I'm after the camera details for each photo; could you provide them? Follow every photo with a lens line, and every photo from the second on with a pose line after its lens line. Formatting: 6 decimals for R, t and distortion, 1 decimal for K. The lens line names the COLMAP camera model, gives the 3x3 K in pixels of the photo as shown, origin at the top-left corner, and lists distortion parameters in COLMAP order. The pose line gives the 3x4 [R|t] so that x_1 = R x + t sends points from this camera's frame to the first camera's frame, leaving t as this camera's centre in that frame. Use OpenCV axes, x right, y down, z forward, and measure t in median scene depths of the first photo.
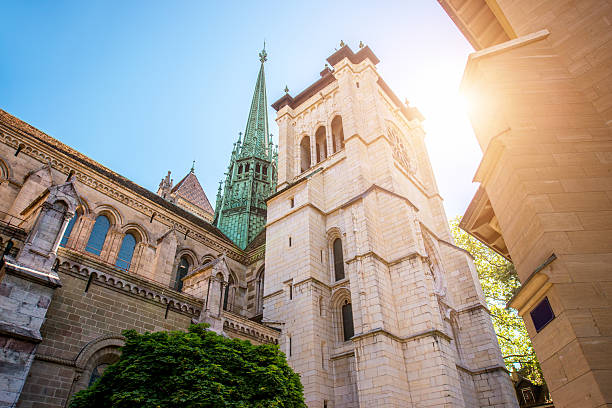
lens RADIAL K [[402.5, 0, 306.0], [0, 402.5, 212.1], [0, 0, 1]] dist [0.004589, 0.001247]
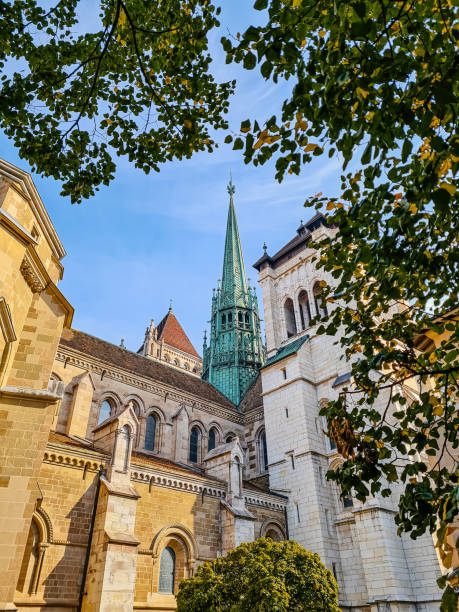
lens RADIAL K [[460.9, 0, 231.2], [0, 460.9, 305.2], [0, 0, 1]] dist [0.087546, -0.062627]
pose [[0.993868, -0.069158, -0.086279, -0.063326], [0.070841, 0.997350, 0.016590, -0.269326], [0.084903, -0.022600, 0.996133, -0.317115]]
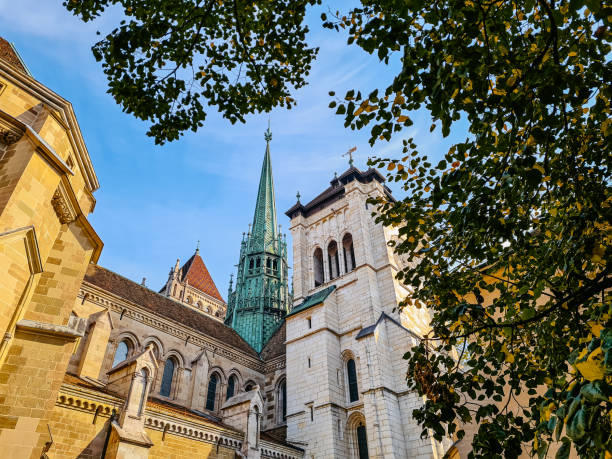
lens RADIAL K [[460.9, 0, 301.5], [0, 460.9, 225.4], [0, 0, 1]] dist [0.087546, -0.062627]
pose [[0.999954, 0.002147, 0.009296, -0.076402], [-0.001796, 0.999289, -0.037653, -0.270078], [-0.009371, 0.037635, 0.999248, -0.325697]]
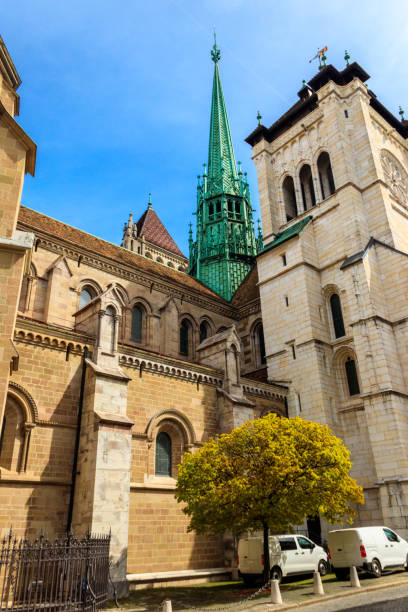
lens RADIAL K [[490.2, 0, 205.6], [0, 490.2, 312.3], [0, 0, 1]] dist [0.073936, -0.072190]
pose [[0.990650, -0.071346, -0.116285, -0.103461], [0.093756, 0.975223, 0.200375, -0.172707], [0.099108, -0.209404, 0.972794, -0.239341]]
